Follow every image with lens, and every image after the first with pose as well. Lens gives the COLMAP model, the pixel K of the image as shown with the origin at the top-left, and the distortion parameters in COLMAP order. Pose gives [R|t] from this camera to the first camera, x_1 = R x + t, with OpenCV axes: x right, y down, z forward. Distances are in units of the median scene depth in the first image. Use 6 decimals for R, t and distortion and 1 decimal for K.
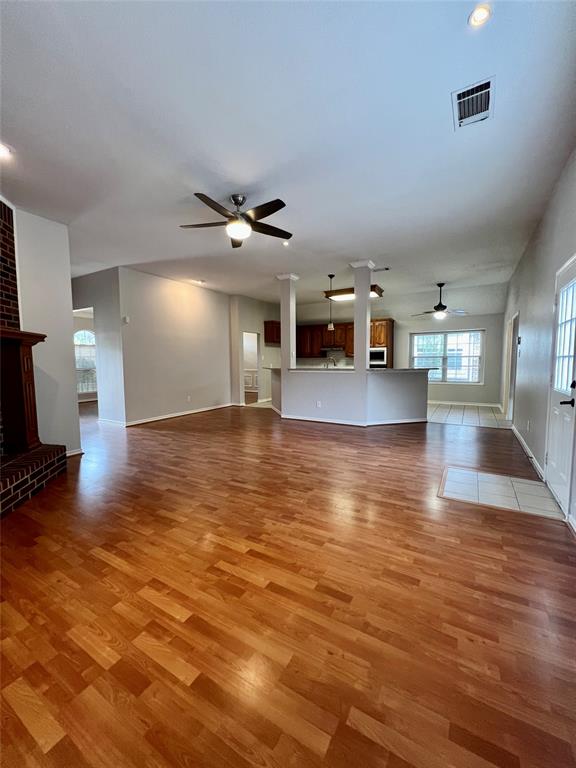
lens RADIAL K [[307.5, 0, 289.1], [0, 307.5, 383.7], [0, 0, 1]] dist [-0.016139, 0.000540]
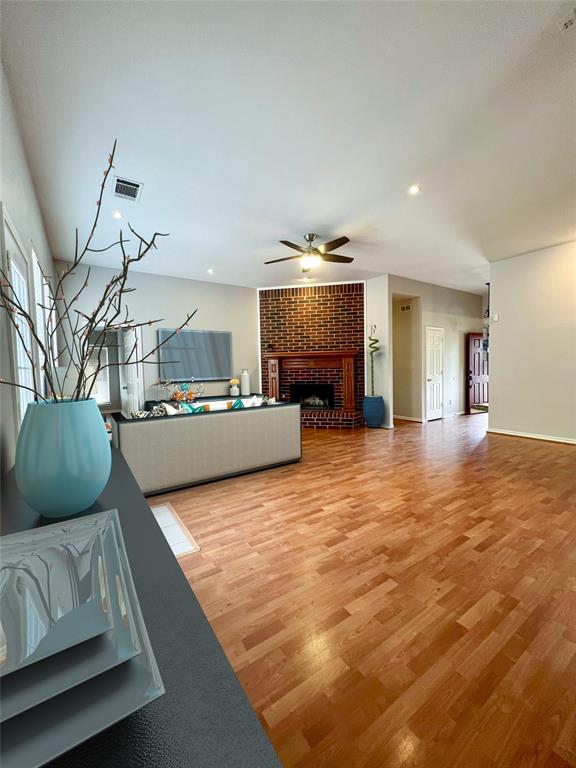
lens RADIAL K [[307.5, 0, 287.7], [0, 307.5, 382.9], [0, 0, 1]] dist [-0.016139, 0.000540]
pose [[-0.436253, 0.058455, -0.897924, 0.890439], [-0.044112, 0.995299, 0.086225, -0.098855], [0.898742, 0.077225, -0.431623, 1.303020]]
